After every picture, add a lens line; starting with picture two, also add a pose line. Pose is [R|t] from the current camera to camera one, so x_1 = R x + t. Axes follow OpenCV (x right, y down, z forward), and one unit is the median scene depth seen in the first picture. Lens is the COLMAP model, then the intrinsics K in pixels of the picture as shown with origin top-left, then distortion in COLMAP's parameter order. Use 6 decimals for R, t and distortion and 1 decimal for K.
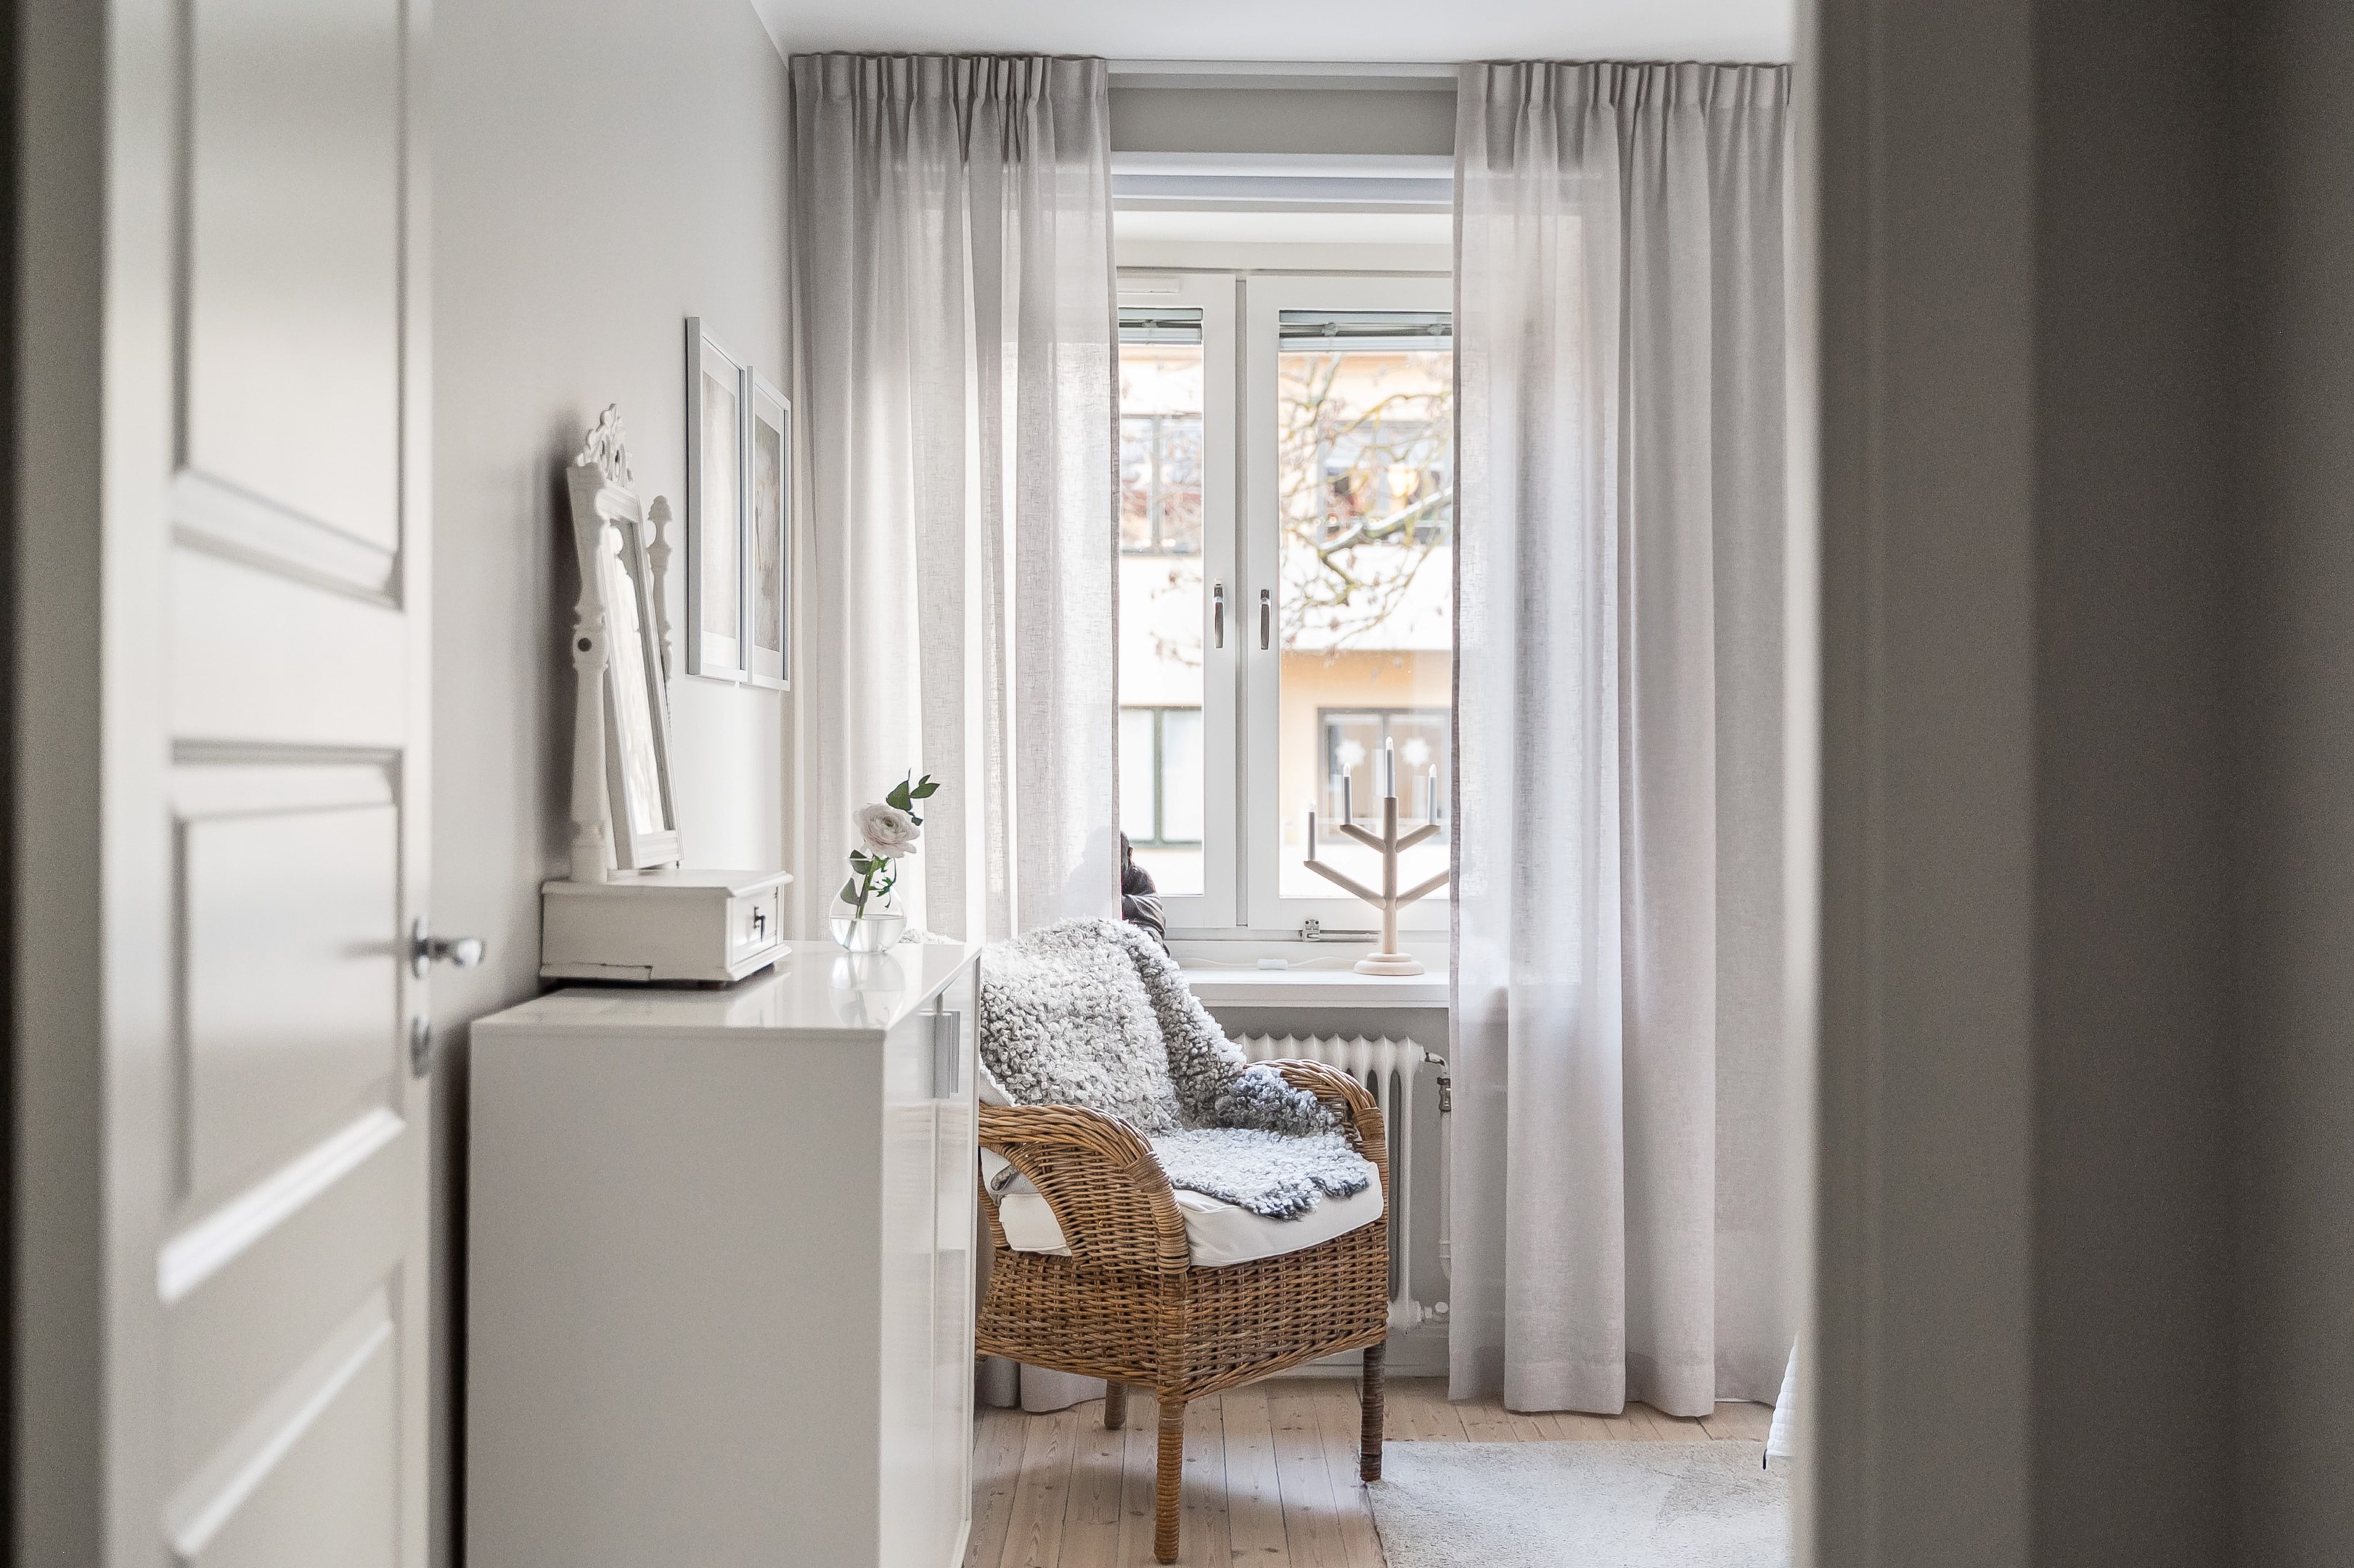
lens RADIAL K [[2628.0, 0, 1171.7], [0, 2628.0, 797.3], [0, 0, 1]] dist [0.006203, 0.000000]
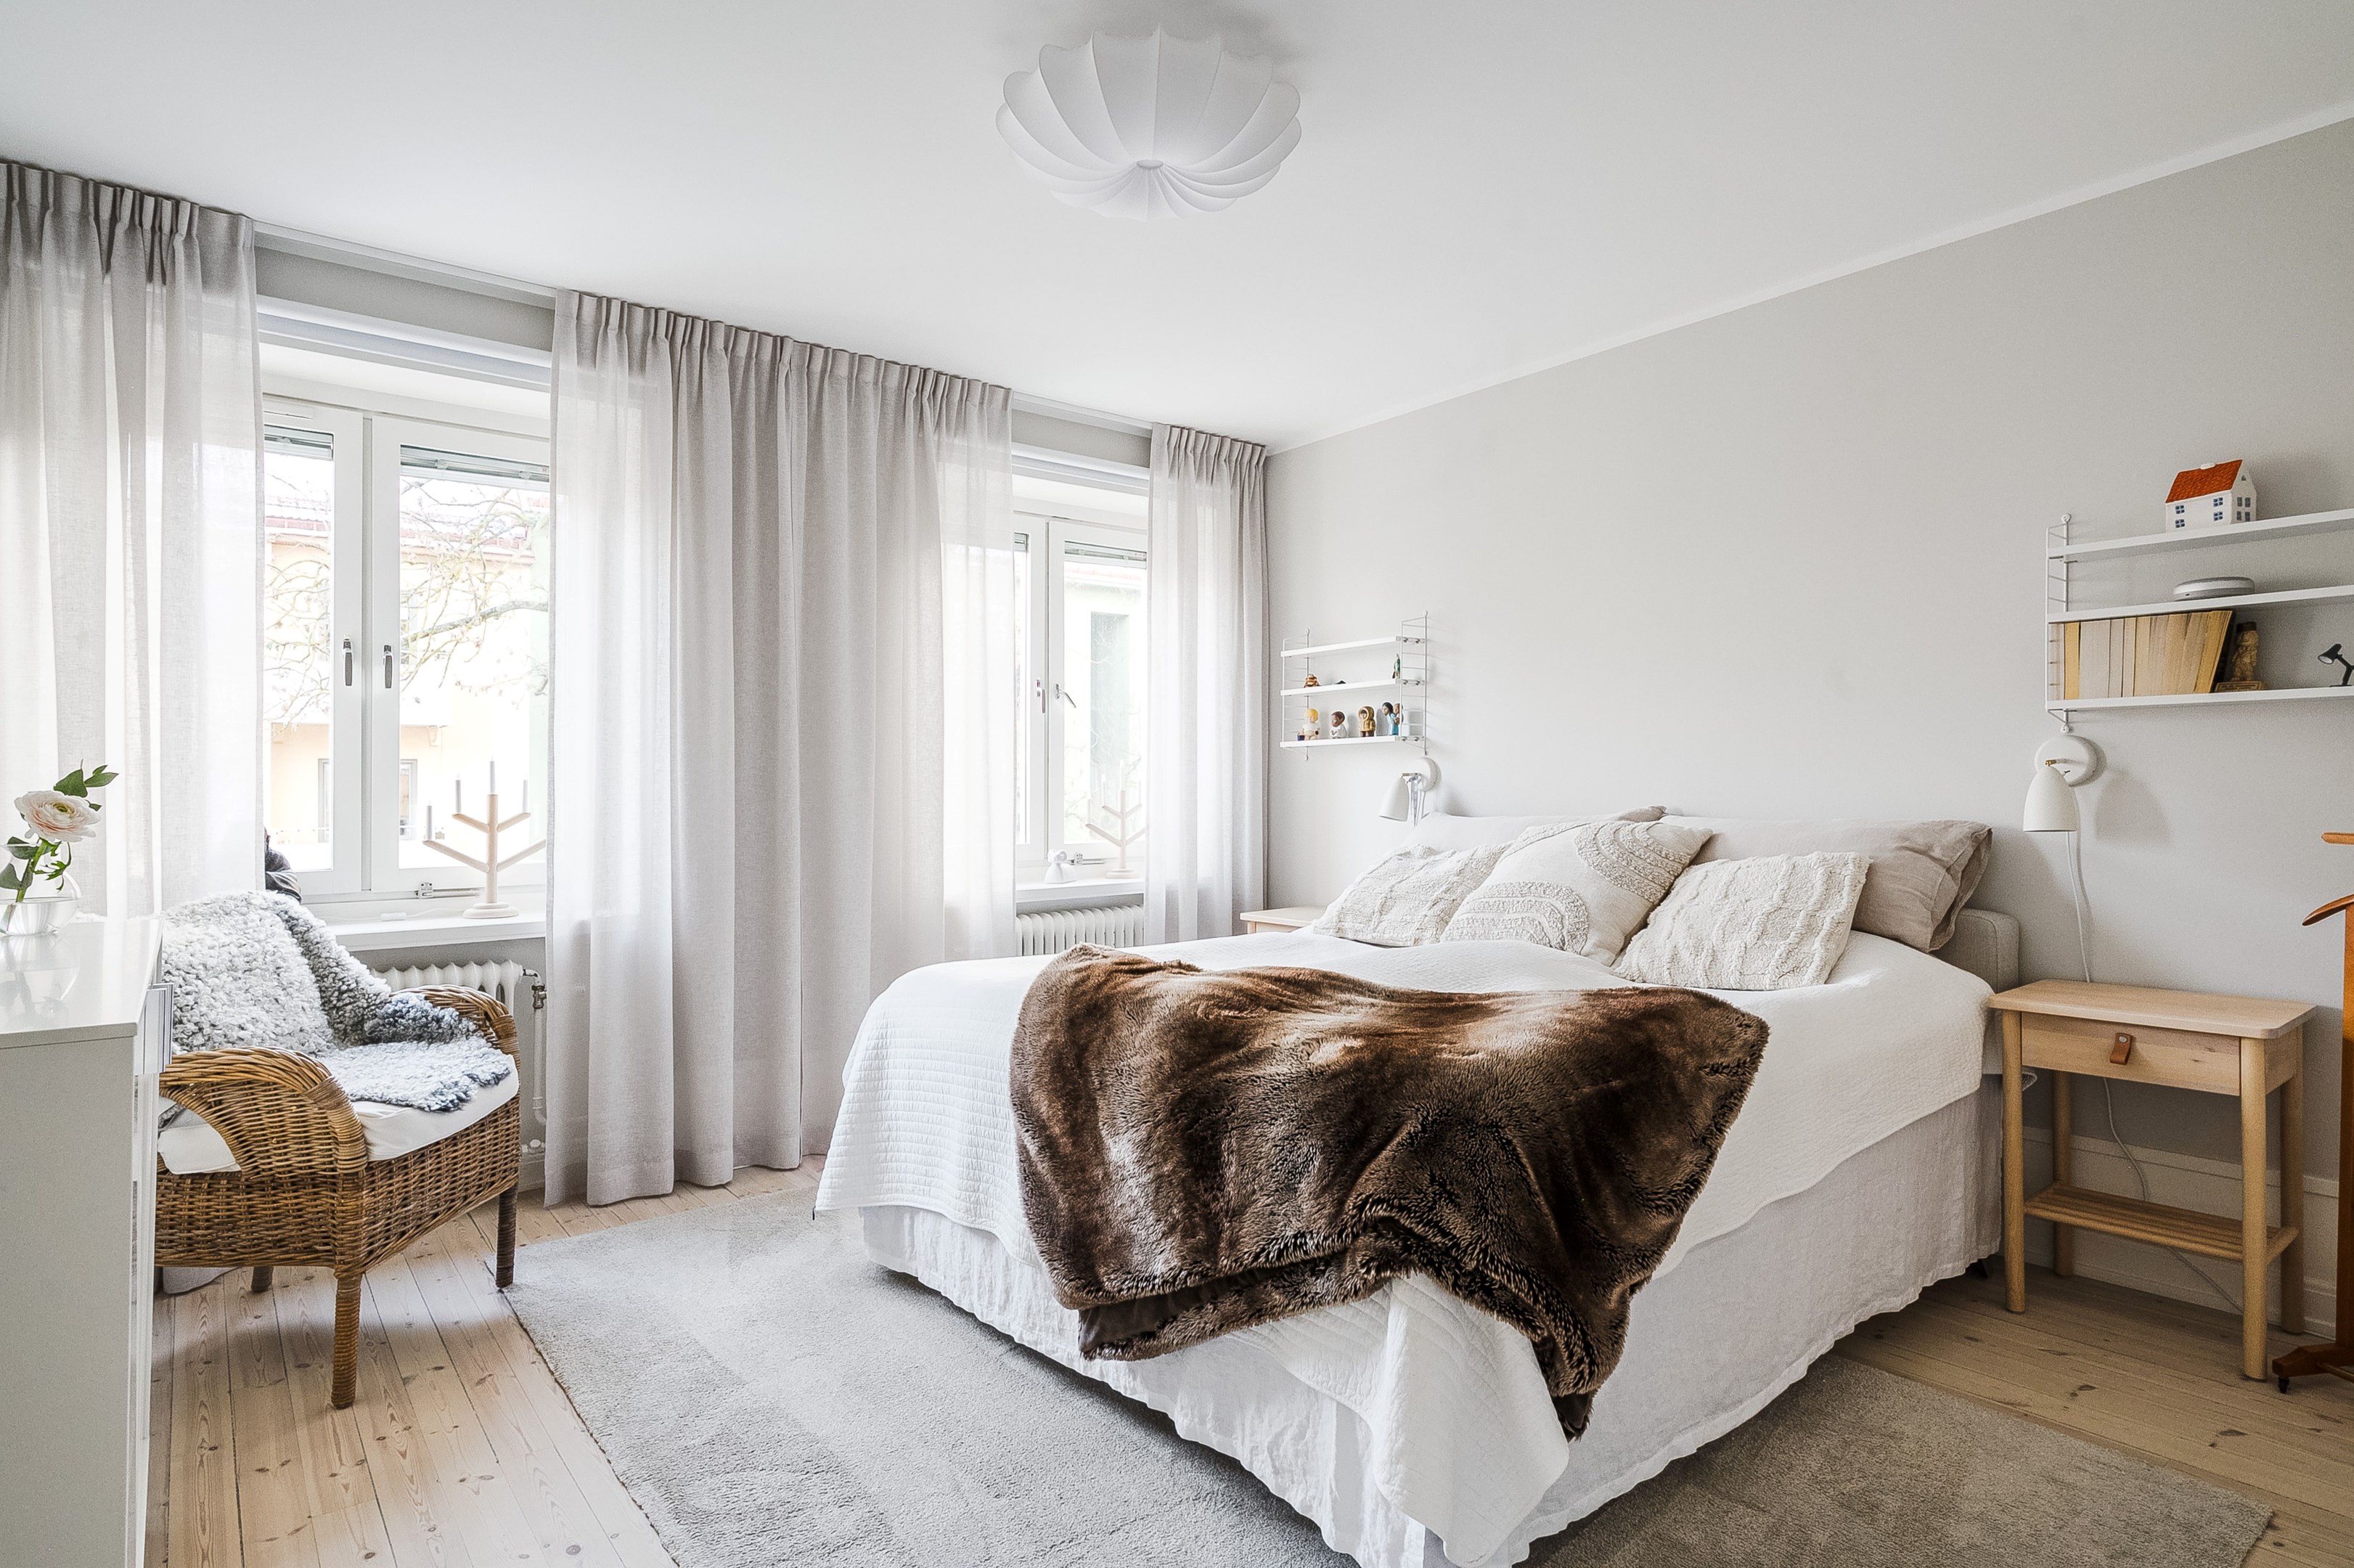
lens RADIAL K [[1237.6, 0, 1177.9], [0, 1237.6, 771.3], [0, 0, 1]] dist [0.004052, -0.000349]
pose [[0.780618, -0.003868, 0.624997, -0.052548], [0.022780, 0.999493, -0.022266, 0.012138], [-0.624593, 0.031619, 0.780310, 0.255094]]
